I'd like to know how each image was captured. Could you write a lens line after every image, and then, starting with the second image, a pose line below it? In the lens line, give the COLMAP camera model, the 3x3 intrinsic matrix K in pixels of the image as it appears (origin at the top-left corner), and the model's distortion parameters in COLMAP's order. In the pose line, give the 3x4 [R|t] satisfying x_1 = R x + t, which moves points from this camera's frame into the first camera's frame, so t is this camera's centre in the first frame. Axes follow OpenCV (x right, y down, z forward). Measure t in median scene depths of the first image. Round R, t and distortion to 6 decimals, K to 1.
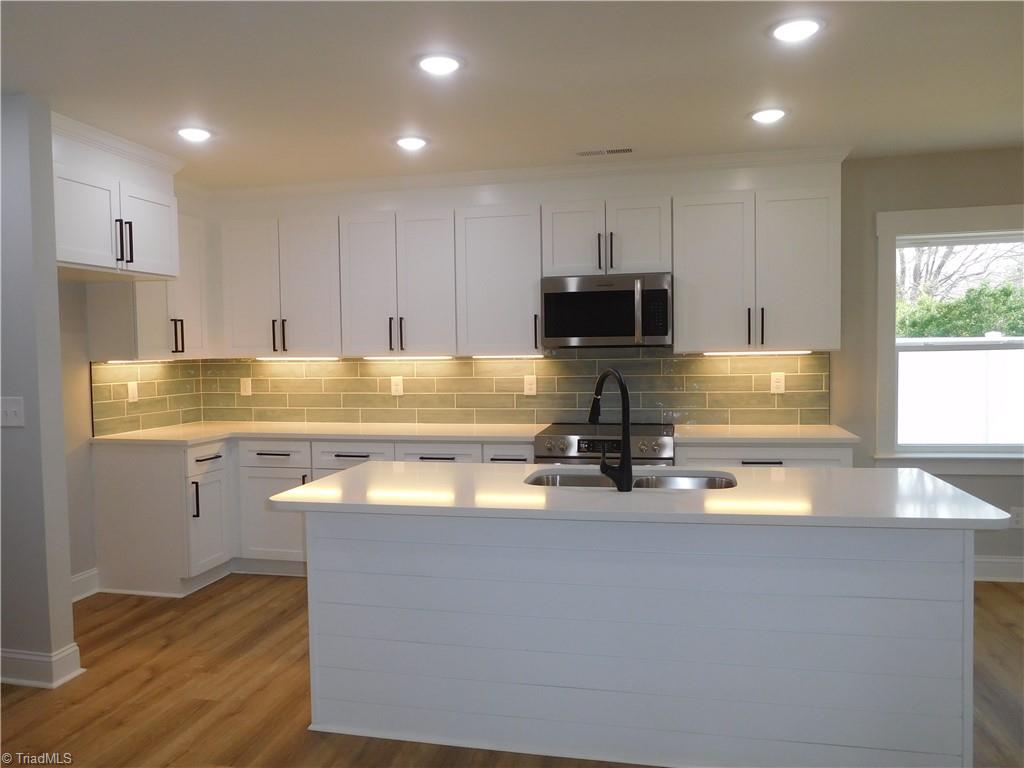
lens RADIAL K [[764.9, 0, 514.7], [0, 764.9, 379.7], [0, 0, 1]] dist [-0.012553, 0.001443]
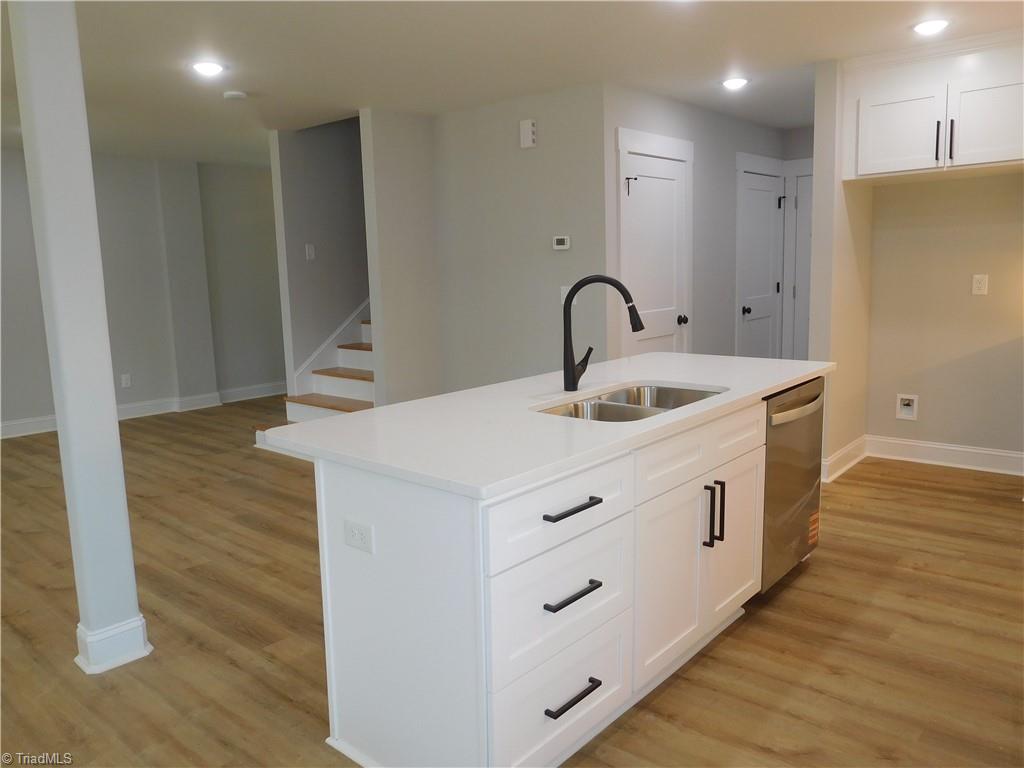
lens RADIAL K [[764.9, 0, 511.2], [0, 764.9, 387.1], [0, 0, 1]] dist [-0.012553, 0.001443]
pose [[-0.478970, 0.167129, -0.861775, 0.633066], [0.009104, 0.982602, 0.185501, -0.037645], [0.877784, 0.081004, -0.472159, 0.812672]]
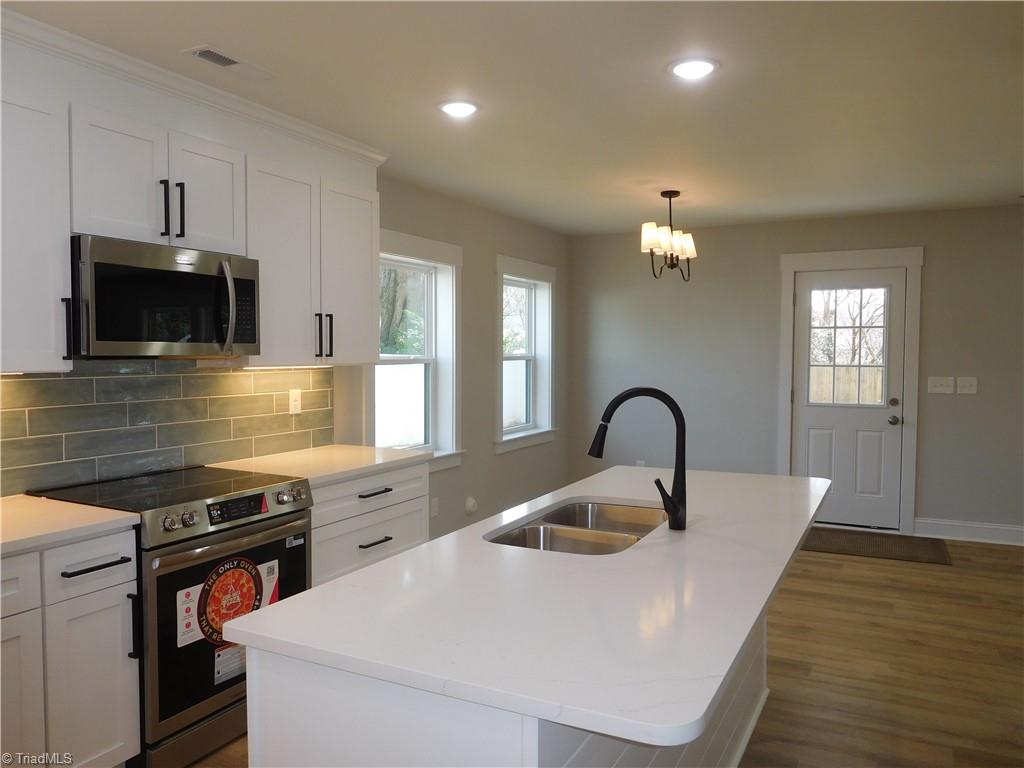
lens RADIAL K [[764.9, 0, 515.8], [0, 764.9, 378.4], [0, 0, 1]] dist [-0.012553, 0.001443]
pose [[0.240180, -0.015534, 0.970604, -0.424867], [0.025856, 0.999620, 0.009601, -0.023585], [-0.970384, 0.022790, 0.240490, 0.552176]]
